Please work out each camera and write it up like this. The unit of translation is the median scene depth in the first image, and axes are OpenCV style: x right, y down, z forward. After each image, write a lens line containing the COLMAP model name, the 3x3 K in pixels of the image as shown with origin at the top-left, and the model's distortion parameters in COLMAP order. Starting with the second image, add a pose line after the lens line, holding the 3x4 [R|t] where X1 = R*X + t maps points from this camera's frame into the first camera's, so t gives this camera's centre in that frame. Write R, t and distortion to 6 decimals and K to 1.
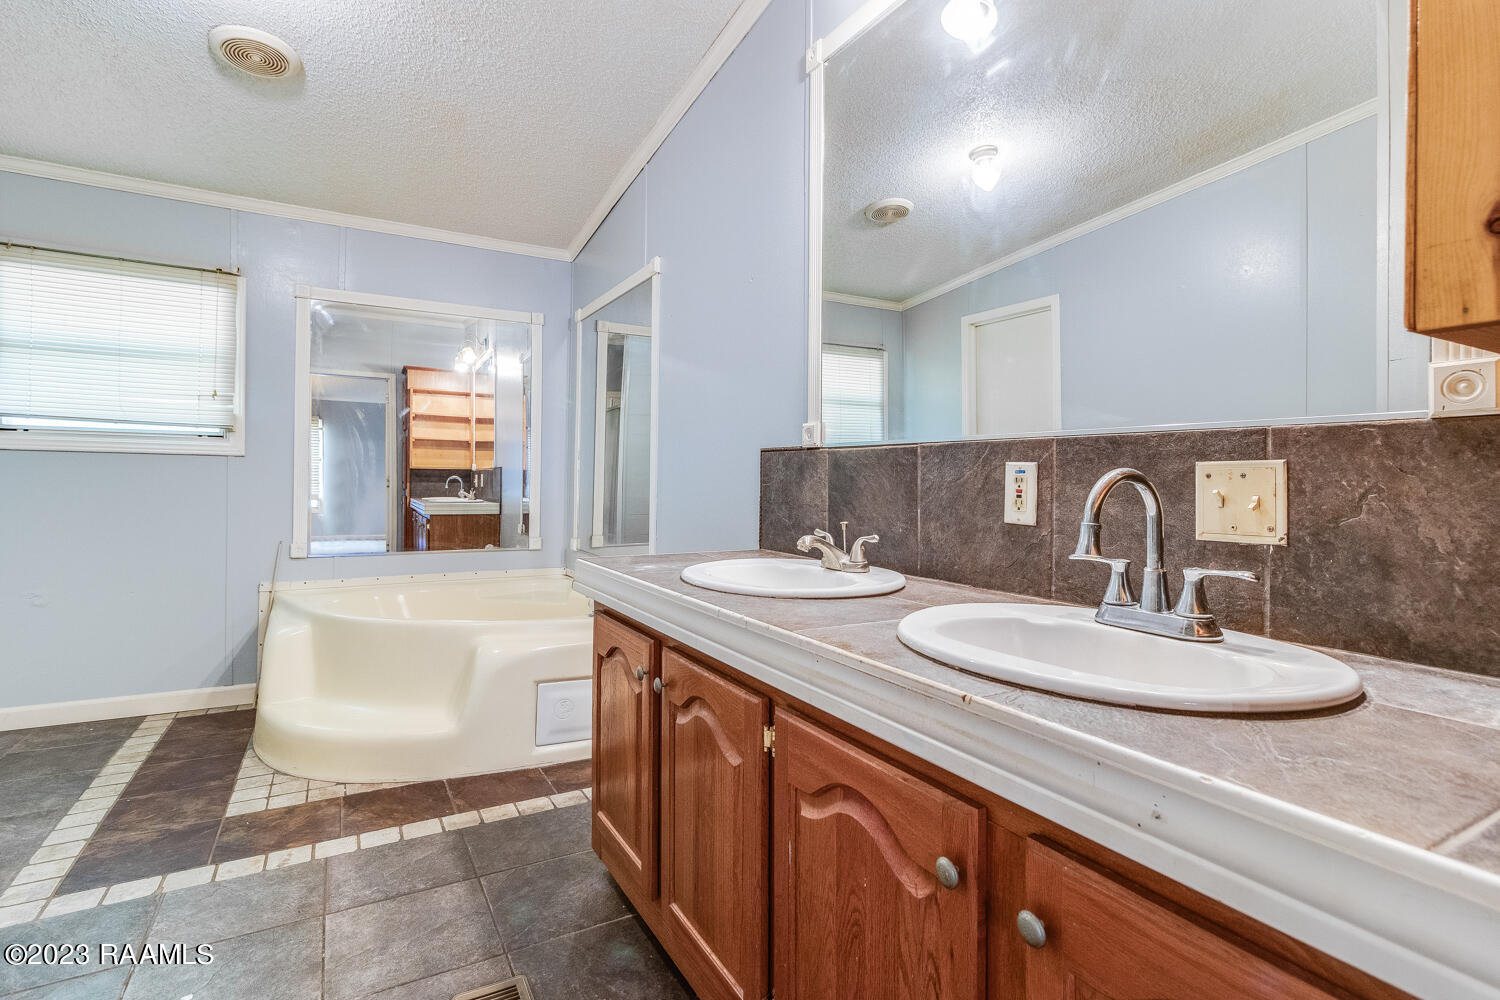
lens RADIAL K [[716.8, 0, 739.6], [0, 716.8, 499.0], [0, 0, 1]] dist [-0.001319, 0.001043]
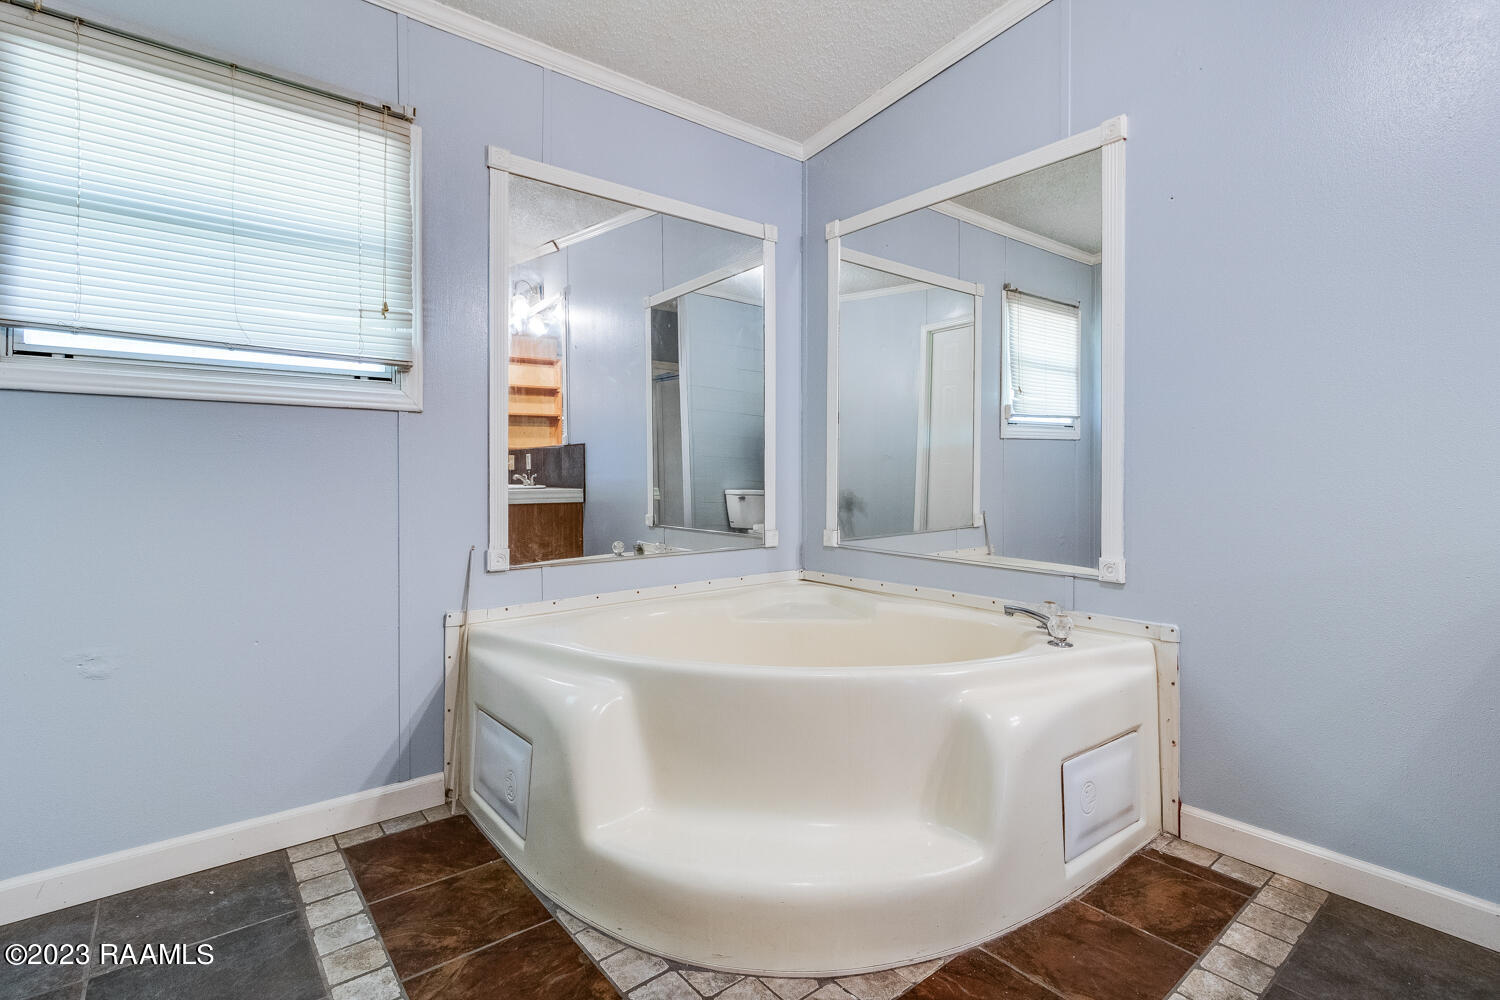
lens RADIAL K [[716.8, 0, 757.1], [0, 716.8, 485.5], [0, 0, 1]] dist [-0.001319, 0.001043]
pose [[0.986280, -0.014492, 0.164443, -0.546314], [0.014442, 0.999895, 0.001497, 0.008347], [-0.164447, 0.000898, 0.986385, 0.360499]]
